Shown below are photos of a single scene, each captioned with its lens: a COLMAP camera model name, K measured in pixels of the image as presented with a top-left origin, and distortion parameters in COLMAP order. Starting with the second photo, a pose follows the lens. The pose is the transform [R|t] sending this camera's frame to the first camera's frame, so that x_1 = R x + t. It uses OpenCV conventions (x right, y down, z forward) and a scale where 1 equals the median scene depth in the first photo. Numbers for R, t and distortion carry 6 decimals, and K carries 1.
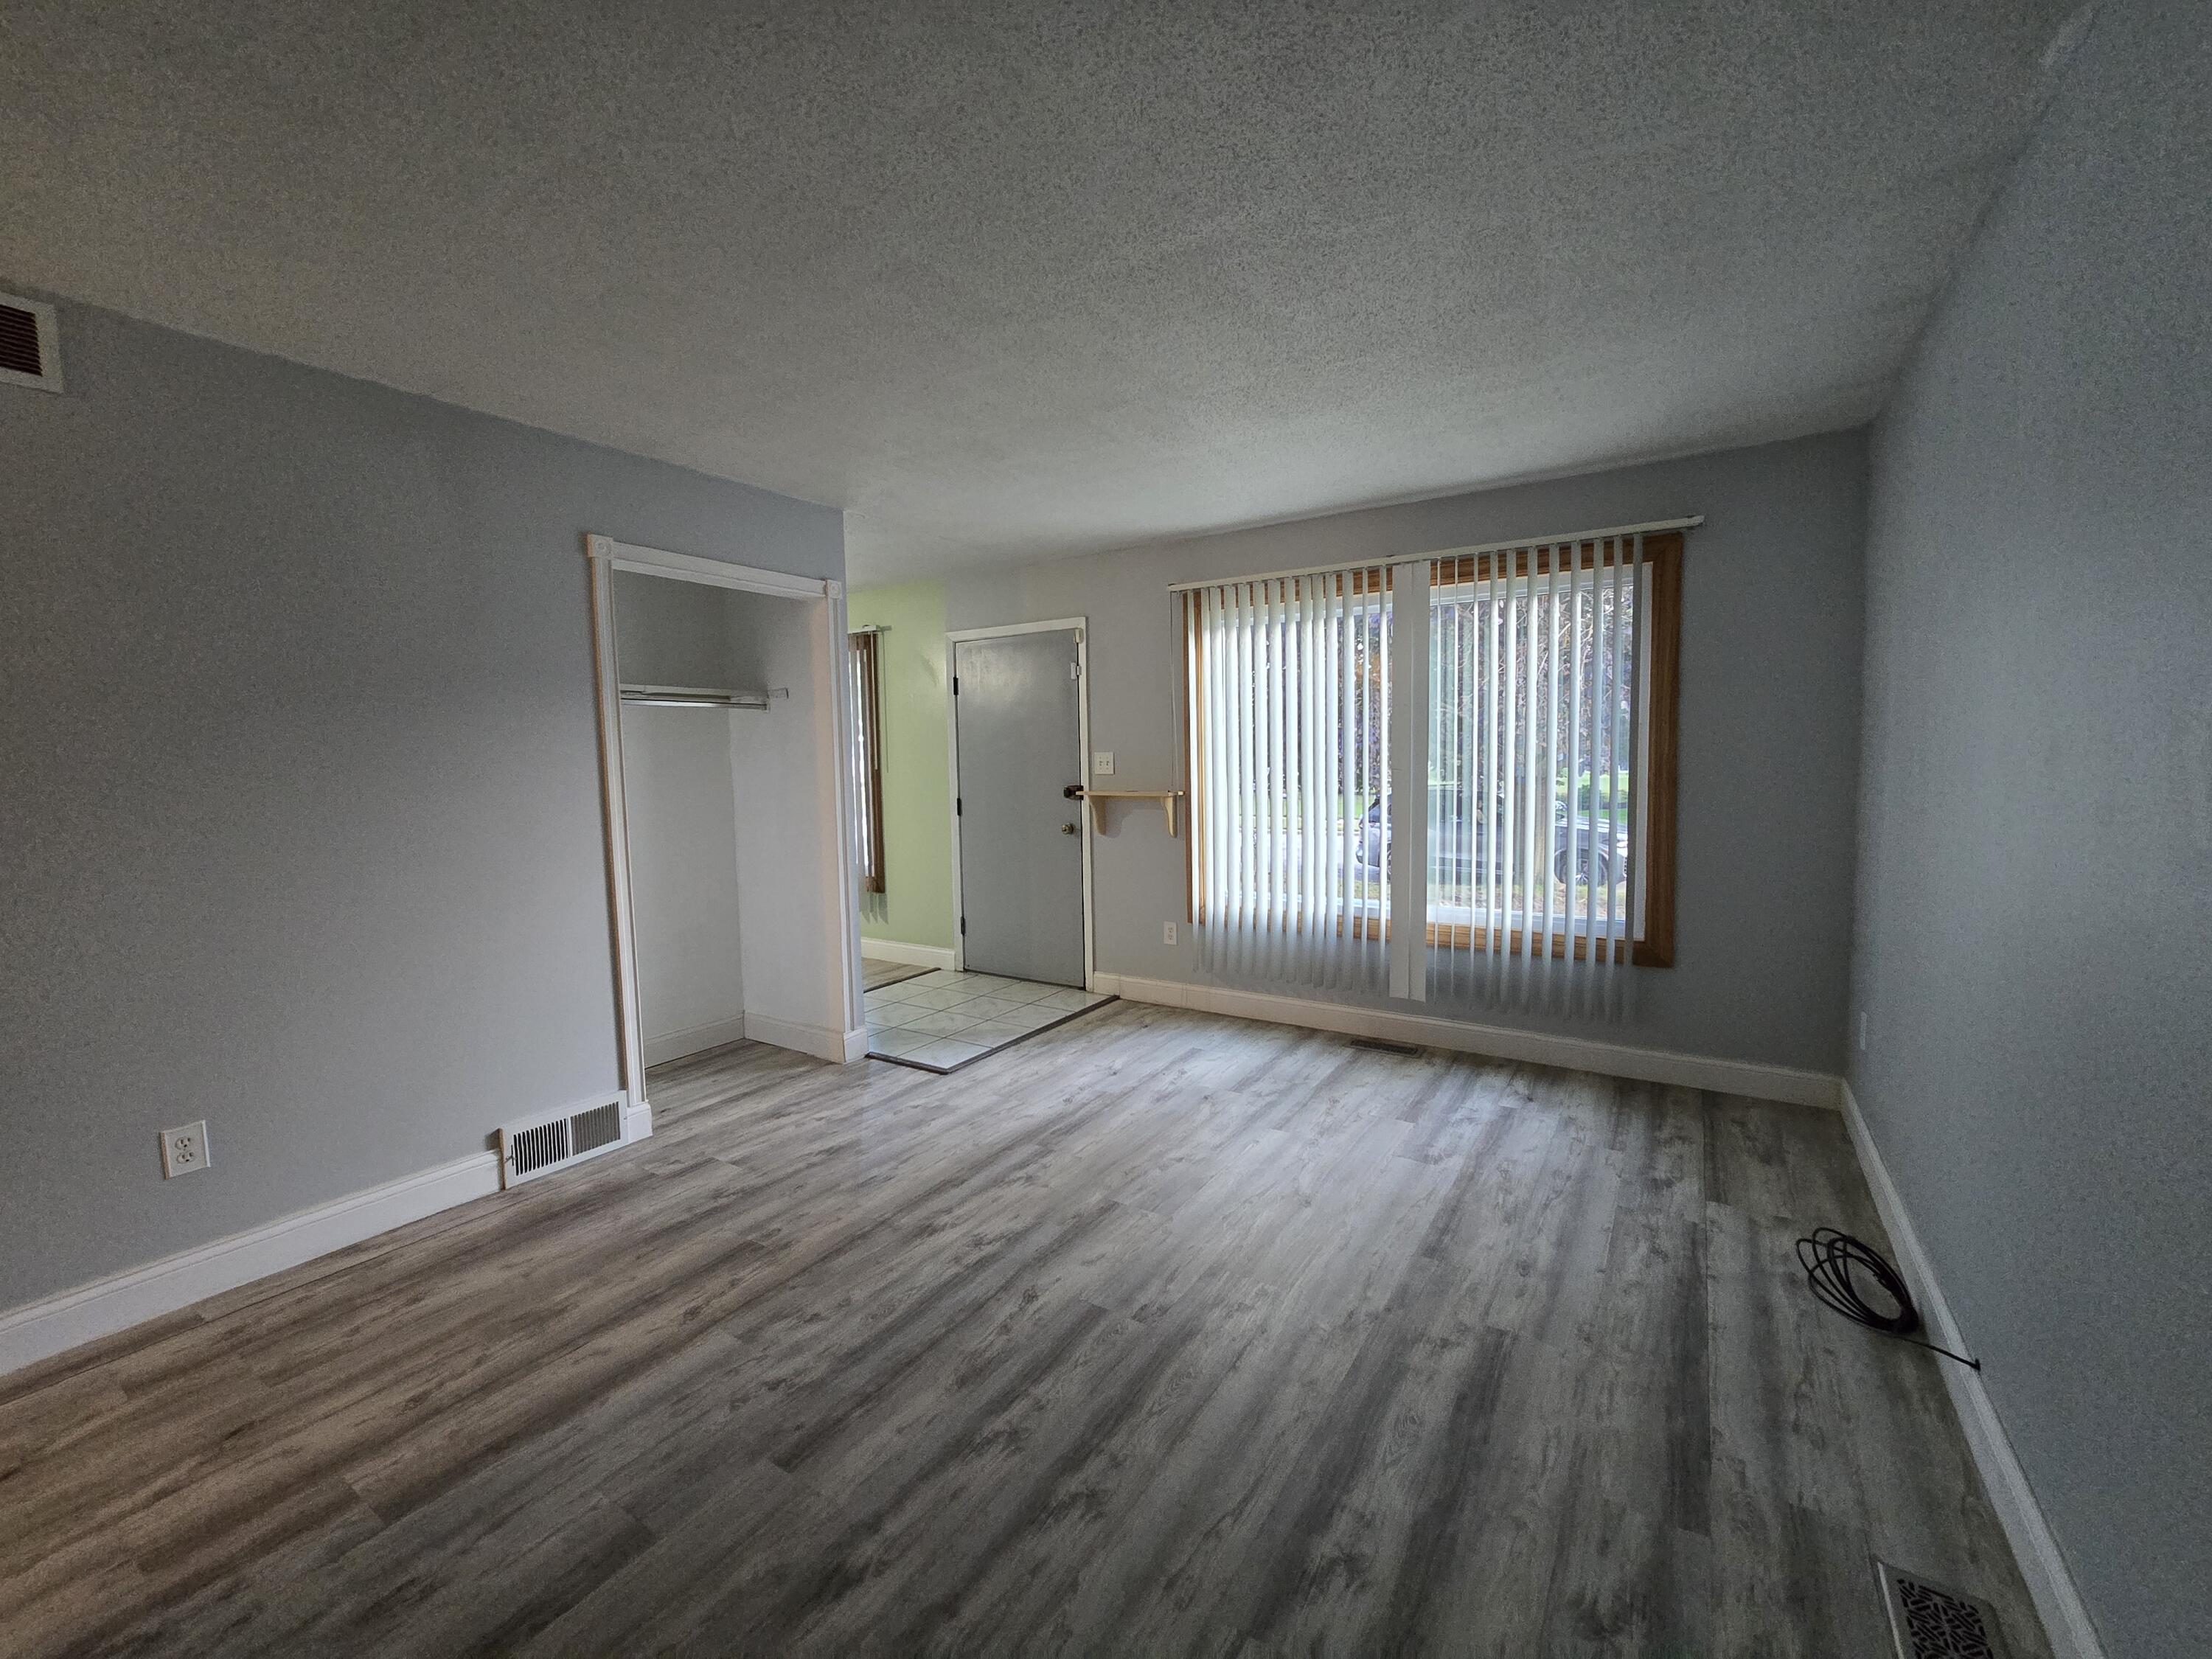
lens RADIAL K [[902.6, 0, 1109.4], [0, 902.6, 824.4], [0, 0, 1]] dist [0.000706, 0.000174]
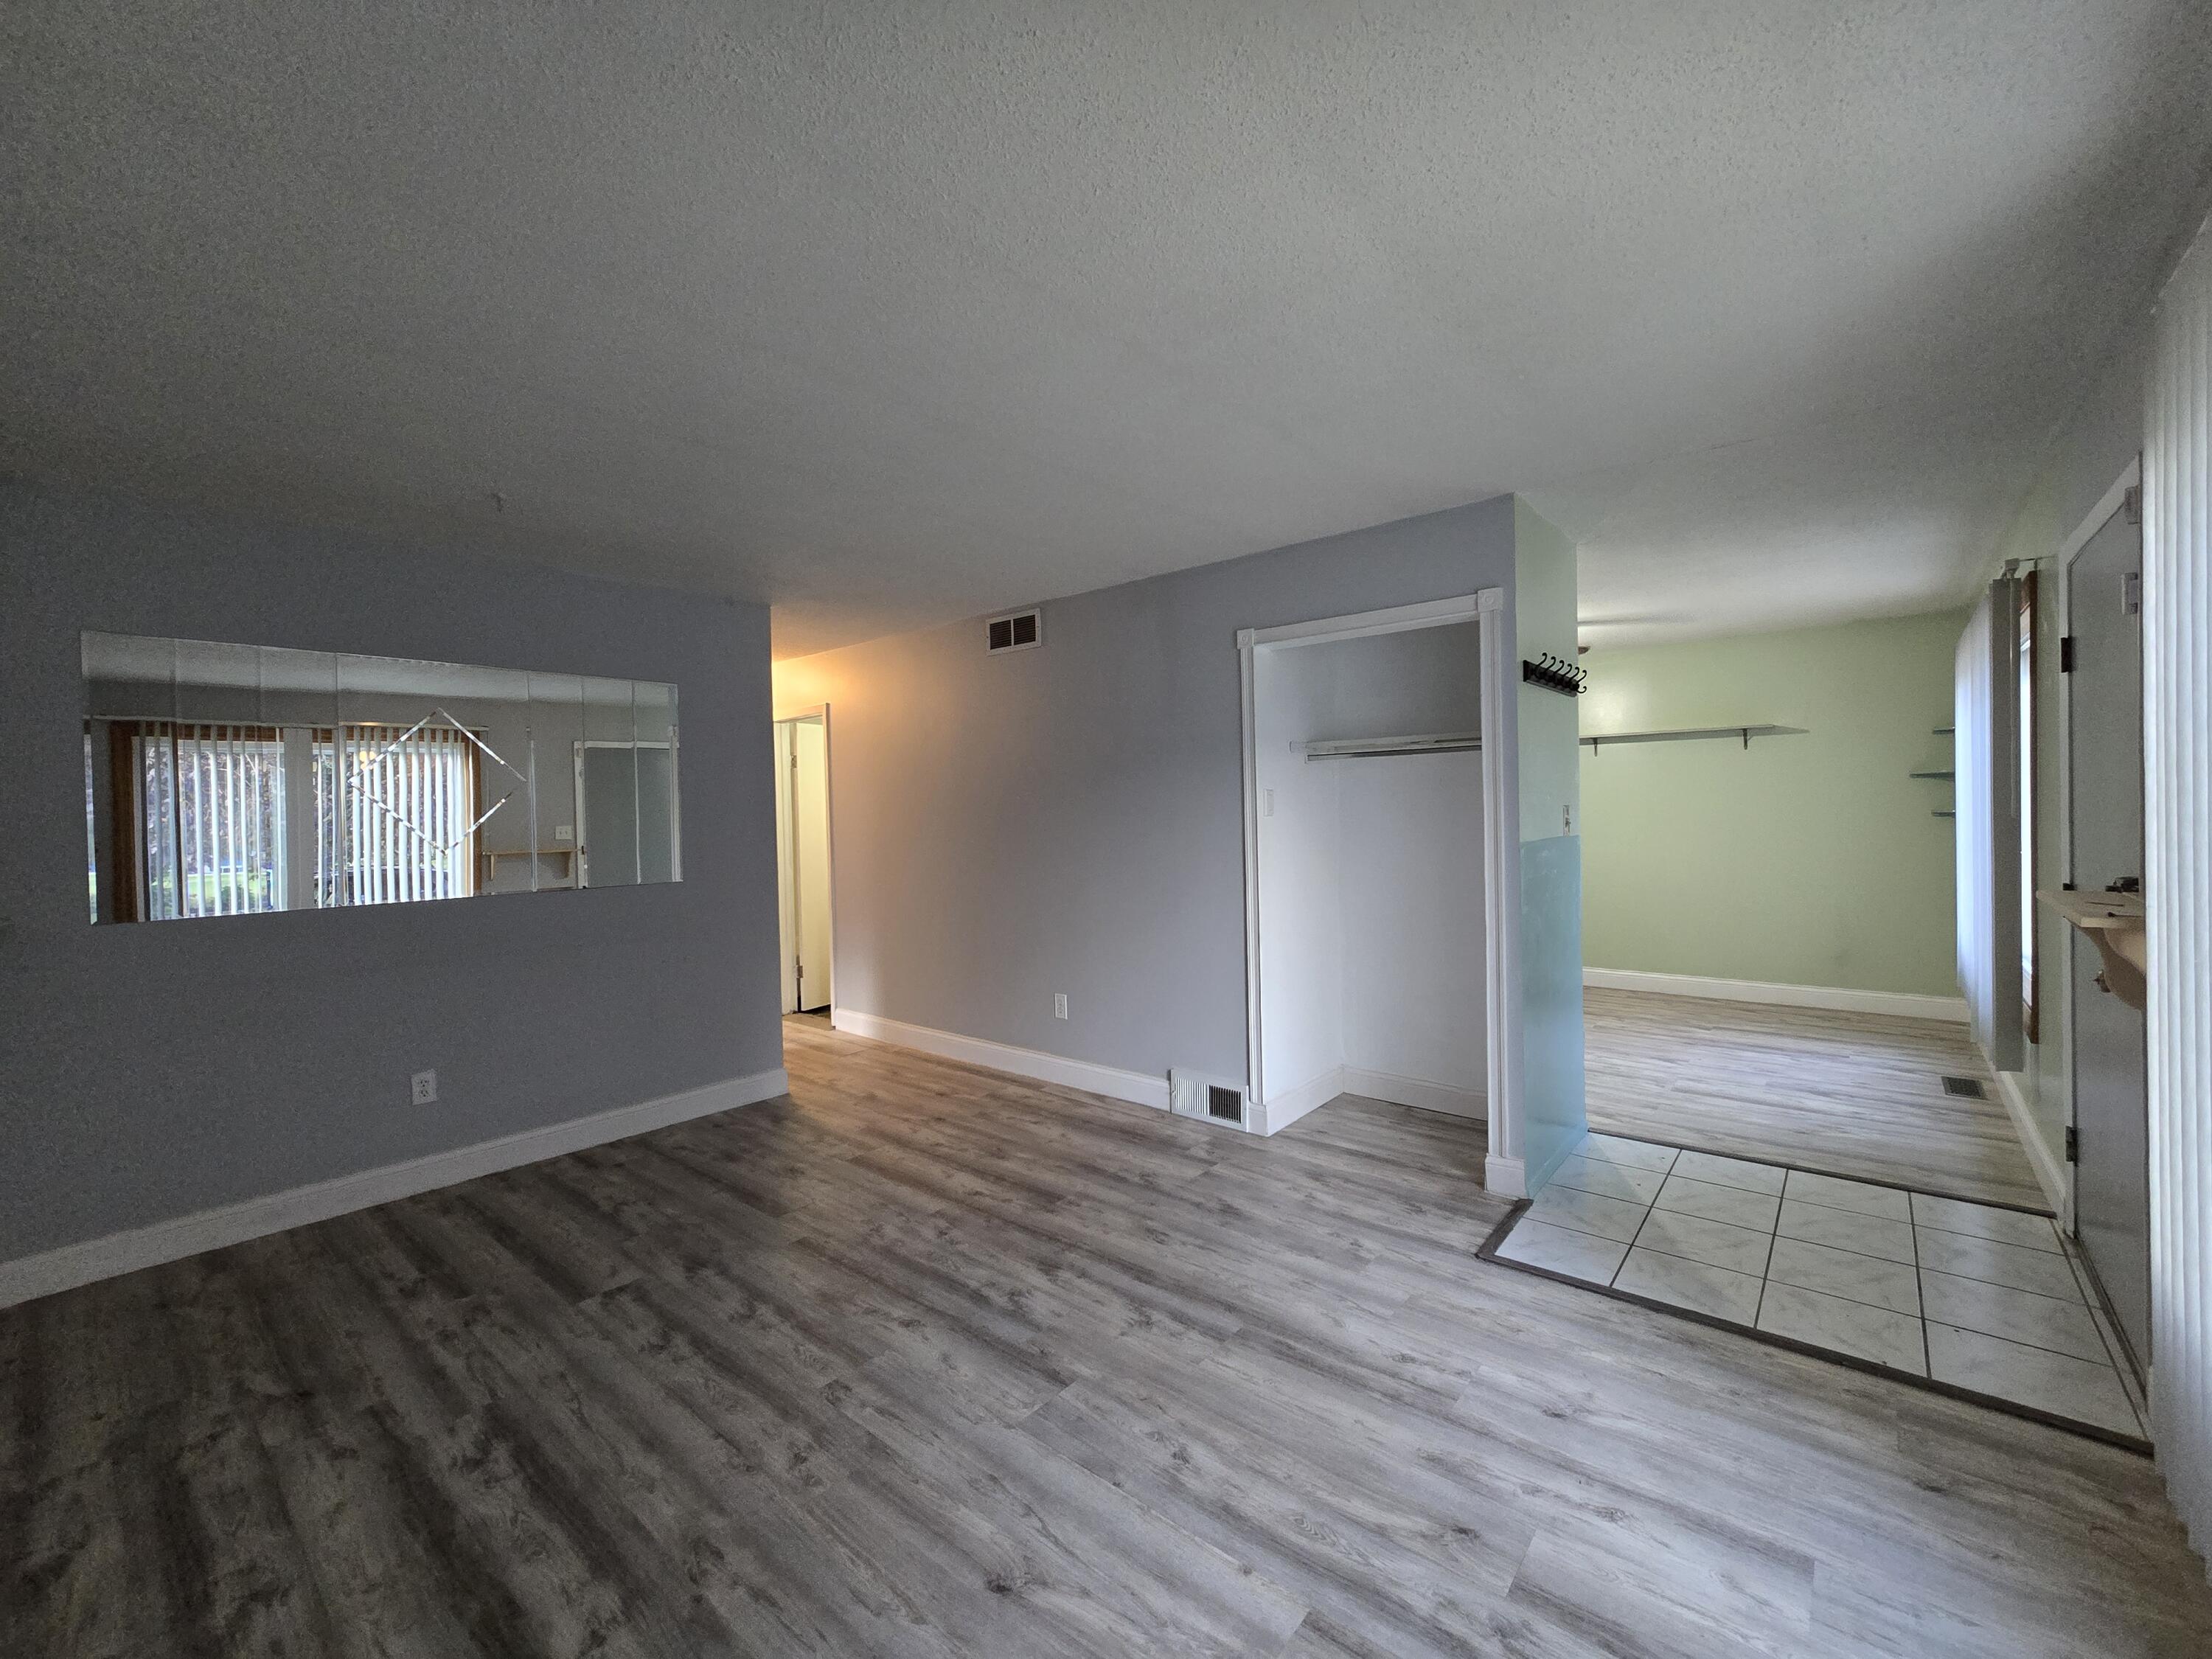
lens RADIAL K [[902.6, 0, 1109.8], [0, 902.6, 824.6], [0, 0, 1]] dist [0.000706, 0.000174]
pose [[-0.120959, 0.038752, -0.991901, 0.783480], [-0.051573, 0.997643, 0.045266, -0.115225], [0.991317, 0.056631, -0.118675, 1.113637]]
